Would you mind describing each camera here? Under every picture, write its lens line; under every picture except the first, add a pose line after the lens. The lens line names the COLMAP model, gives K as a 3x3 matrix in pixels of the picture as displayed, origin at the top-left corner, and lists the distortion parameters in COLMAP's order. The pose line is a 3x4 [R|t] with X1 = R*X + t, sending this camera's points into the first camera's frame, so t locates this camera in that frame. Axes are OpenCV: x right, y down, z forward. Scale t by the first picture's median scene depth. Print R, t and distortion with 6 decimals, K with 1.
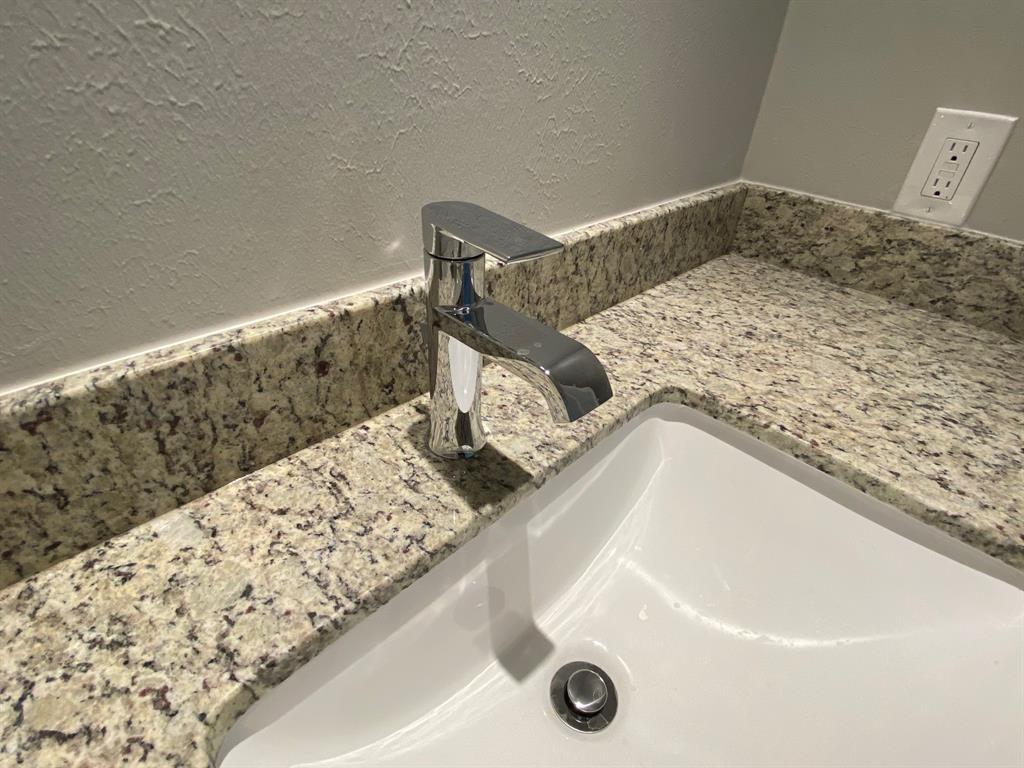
lens RADIAL K [[507.3, 0, 505.1], [0, 507.3, 382.2], [0, 0, 1]] dist [0.020653, -0.022453]
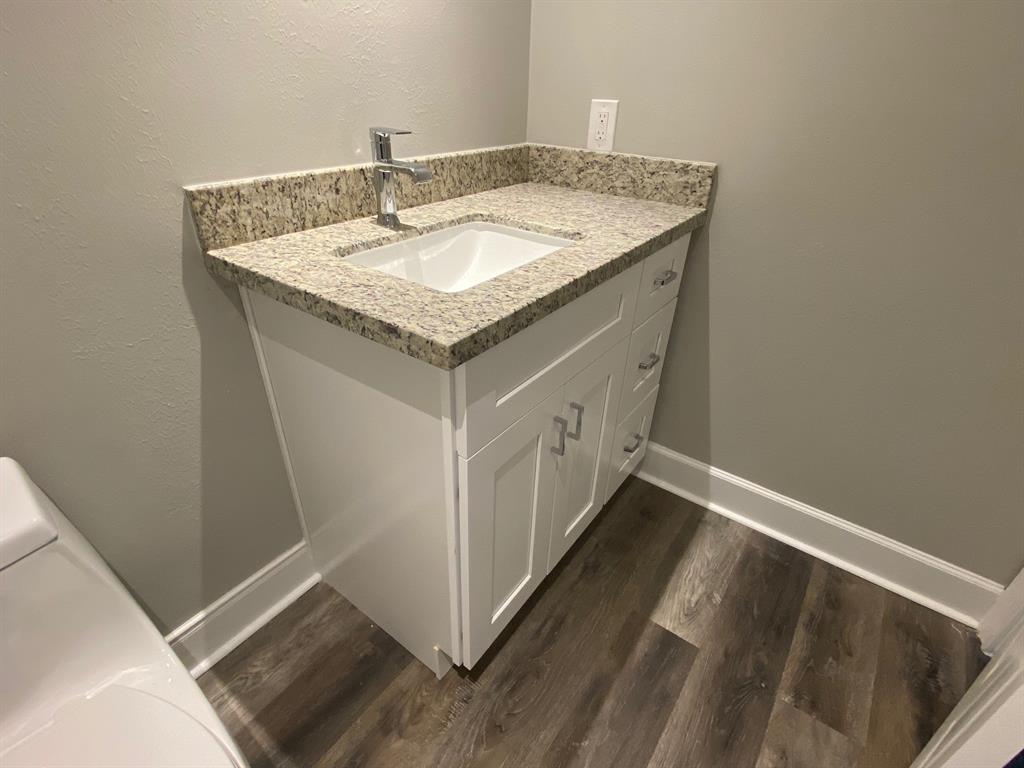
lens RADIAL K [[507.3, 0, 507.4], [0, 507.3, 389.6], [0, 0, 1]] dist [0.020653, -0.022453]
pose [[0.987850, -0.099524, 0.119359, 0.109608], [0.103805, 0.994139, -0.030189, 1.081847], [-0.115655, 0.042212, 0.992392, -1.619393]]
